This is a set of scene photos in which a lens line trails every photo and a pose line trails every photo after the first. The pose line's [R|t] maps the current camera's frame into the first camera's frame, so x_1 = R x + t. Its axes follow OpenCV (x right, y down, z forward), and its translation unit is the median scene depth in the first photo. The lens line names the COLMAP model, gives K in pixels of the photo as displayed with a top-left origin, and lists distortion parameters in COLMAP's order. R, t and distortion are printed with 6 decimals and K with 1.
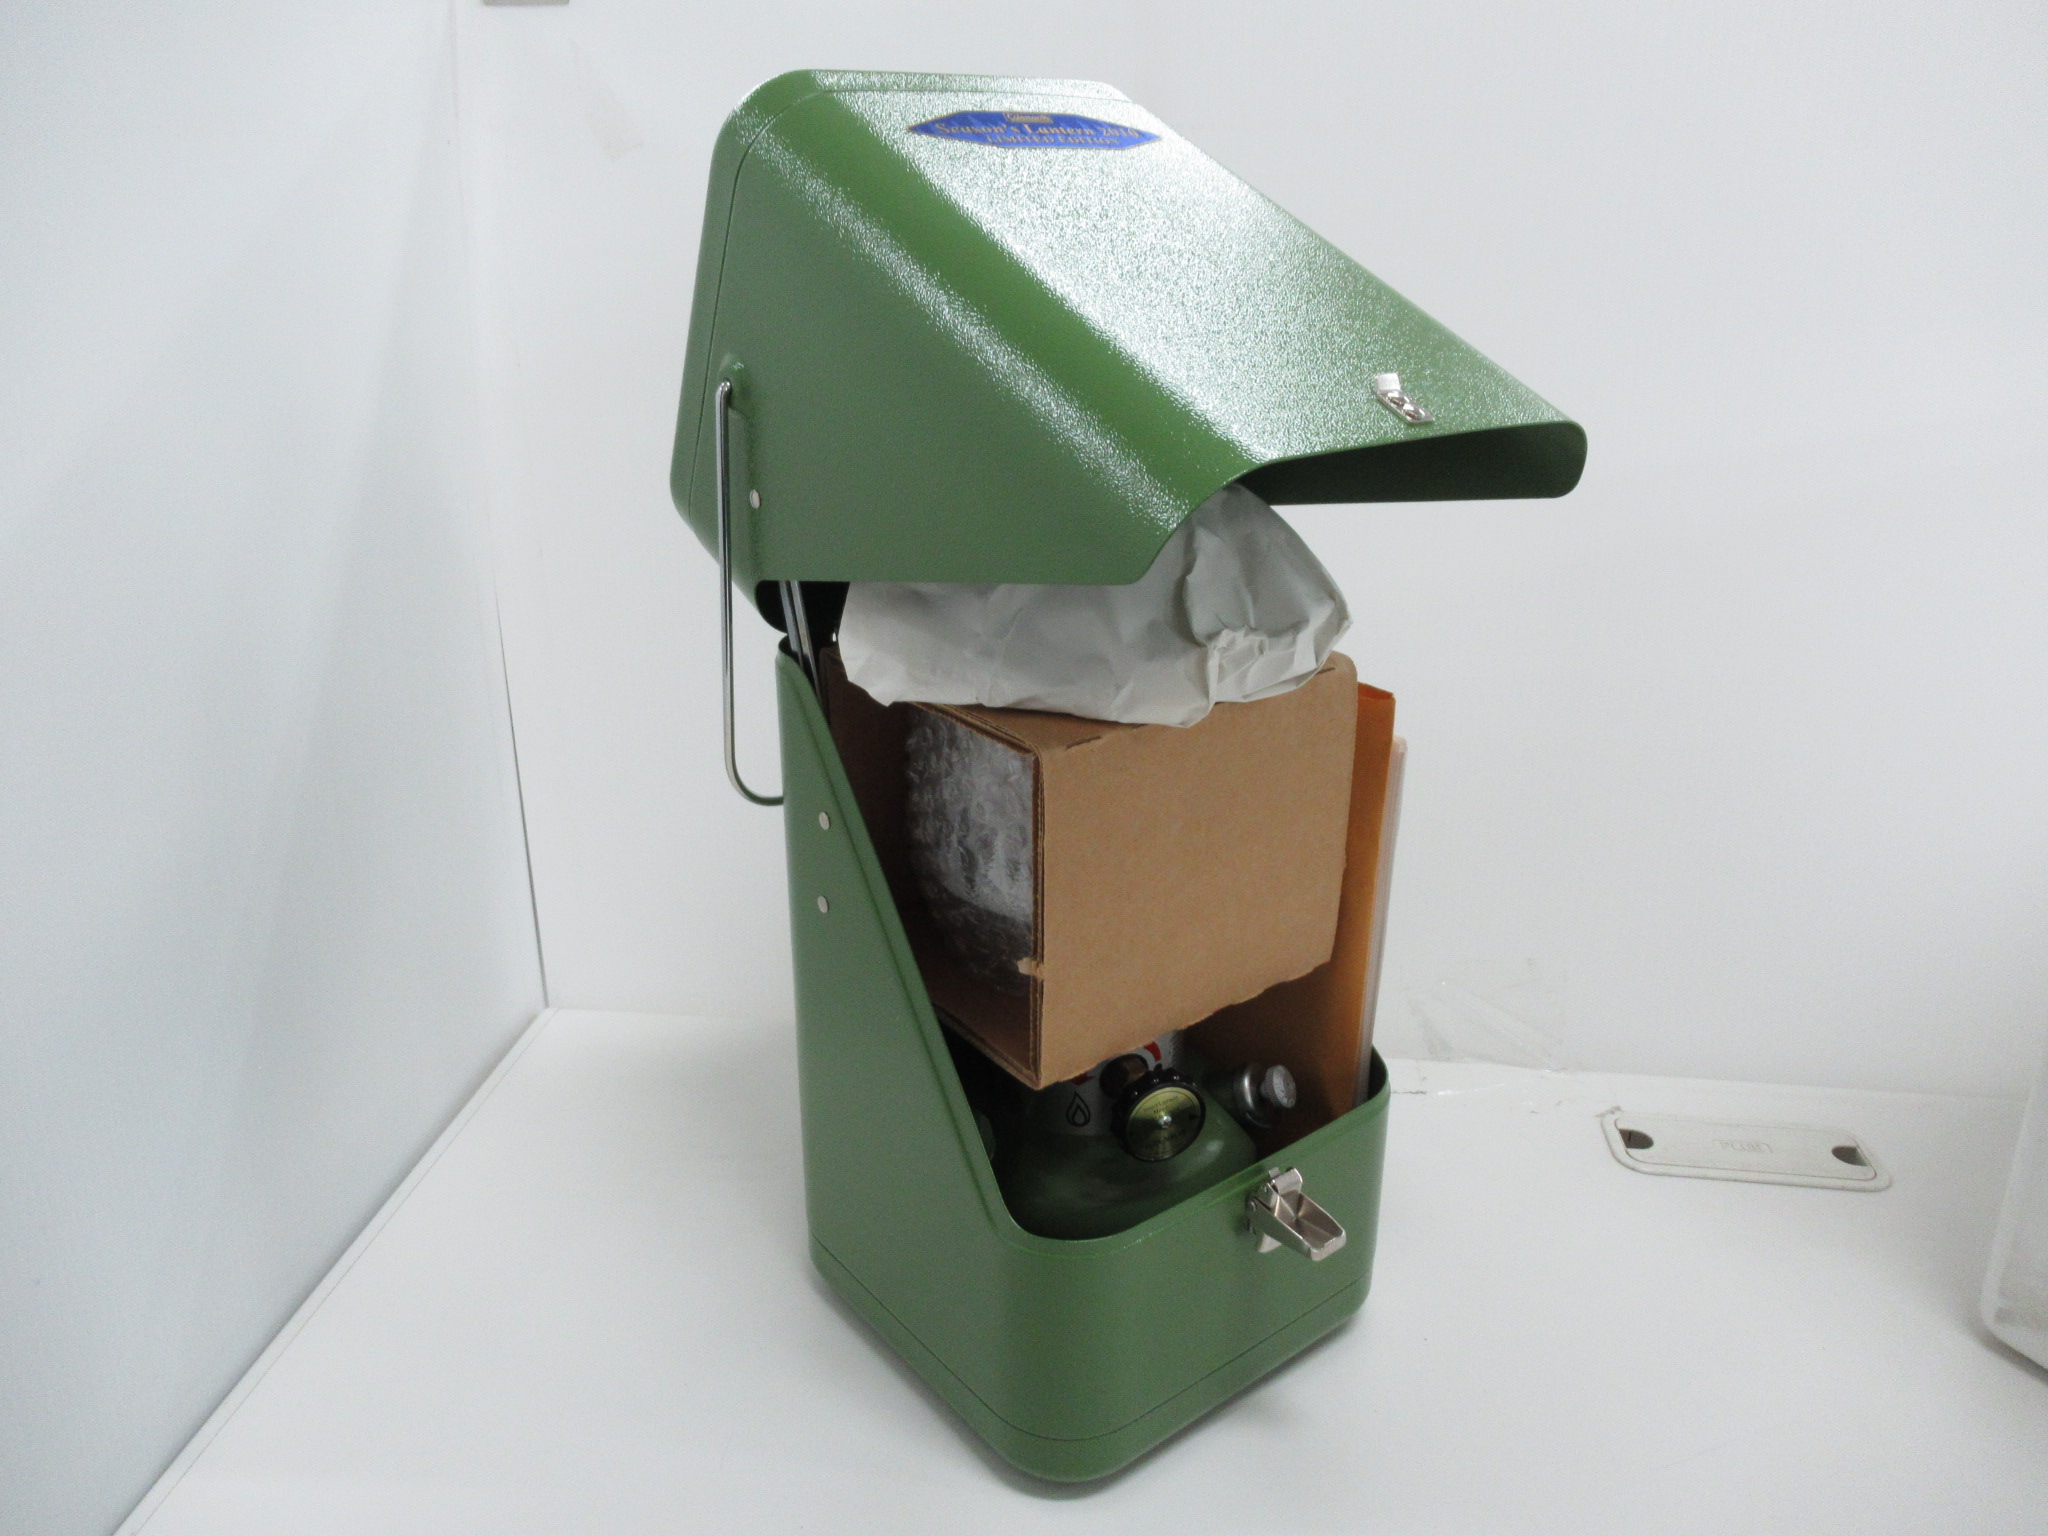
lens RADIAL K [[1519.1, 0, 1024.0], [0, 1519.1, 768.0], [0, 0, 1]] dist [0.005096, 0.003013]
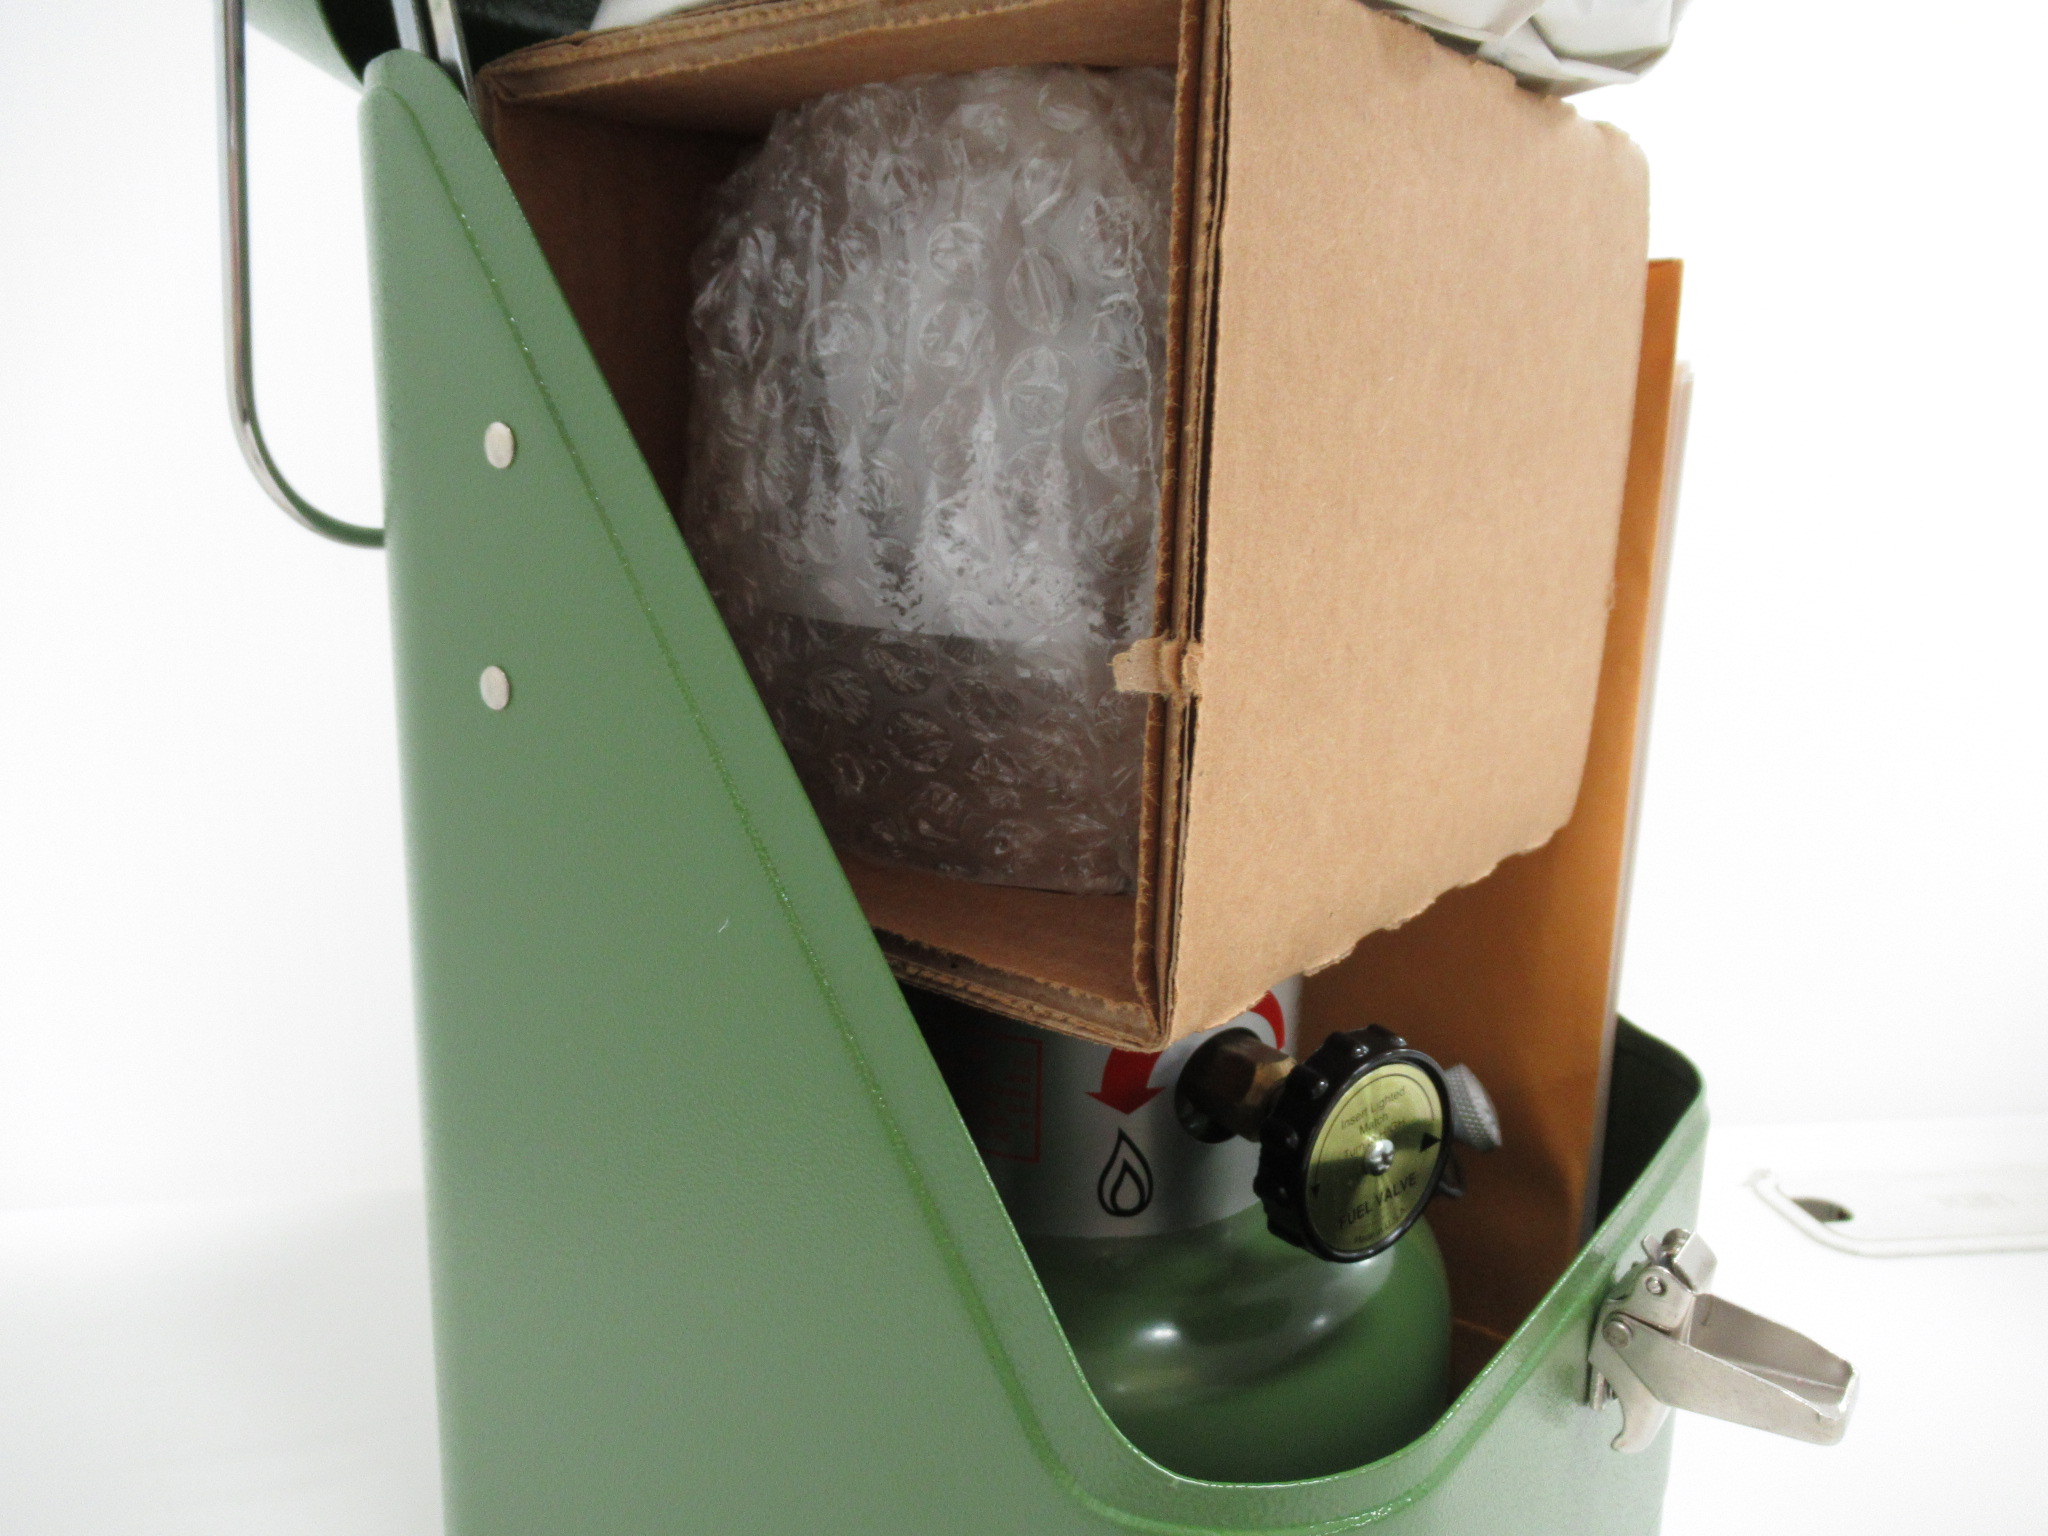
lens RADIAL K [[1519.1, 0, 1024.0], [0, 1519.1, 768.0], [0, 0, 1]] dist [0.005096, 0.003013]
pose [[0.969381, -0.032833, 0.243357, -0.098026], [0.070037, 0.986825, -0.145843, 0.180774], [-0.235363, 0.158422, 0.958909, 0.603608]]
